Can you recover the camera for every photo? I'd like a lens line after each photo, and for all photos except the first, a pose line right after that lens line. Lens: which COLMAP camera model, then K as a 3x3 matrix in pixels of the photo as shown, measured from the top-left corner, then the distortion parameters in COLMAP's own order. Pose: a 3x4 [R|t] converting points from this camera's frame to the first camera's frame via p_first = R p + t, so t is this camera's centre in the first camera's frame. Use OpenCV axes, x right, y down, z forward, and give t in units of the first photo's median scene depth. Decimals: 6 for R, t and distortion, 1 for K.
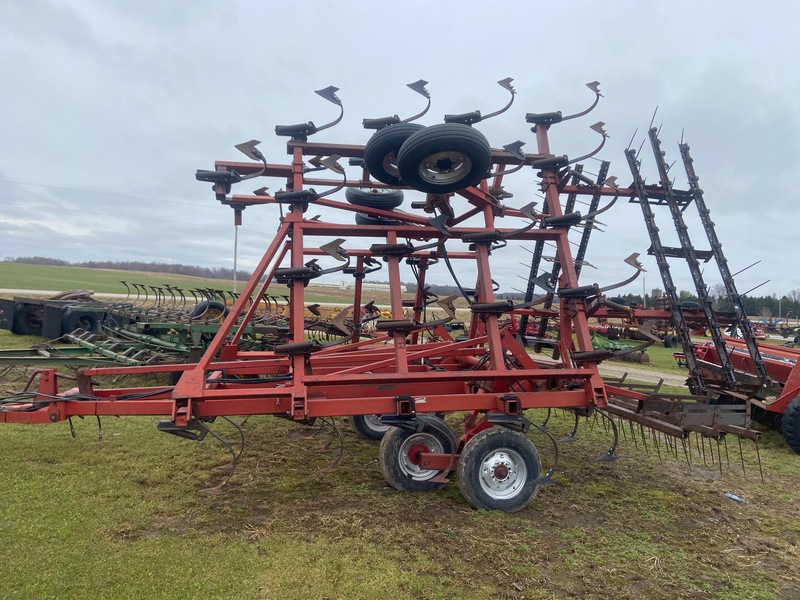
lens RADIAL K [[606.2, 0, 402.6], [0, 606.2, 300.6], [0, 0, 1]] dist [0.048957, -0.042438]
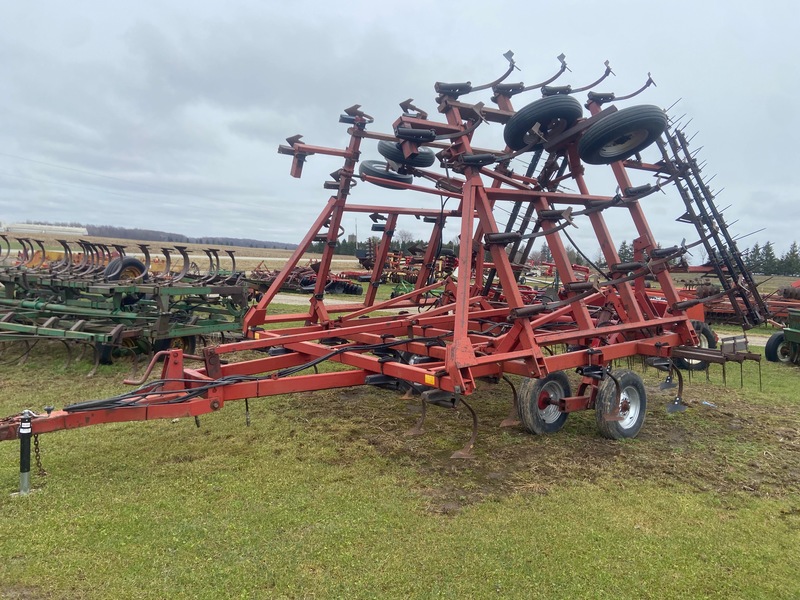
lens RADIAL K [[606.2, 0, 401.3], [0, 606.2, 300.8], [0, 0, 1]] dist [0.048957, -0.042438]
pose [[0.899005, -0.042229, 0.435898, -0.691437], [0.002544, 0.995827, 0.091227, -0.030296], [-0.437931, -0.080904, 0.895361, 0.135568]]
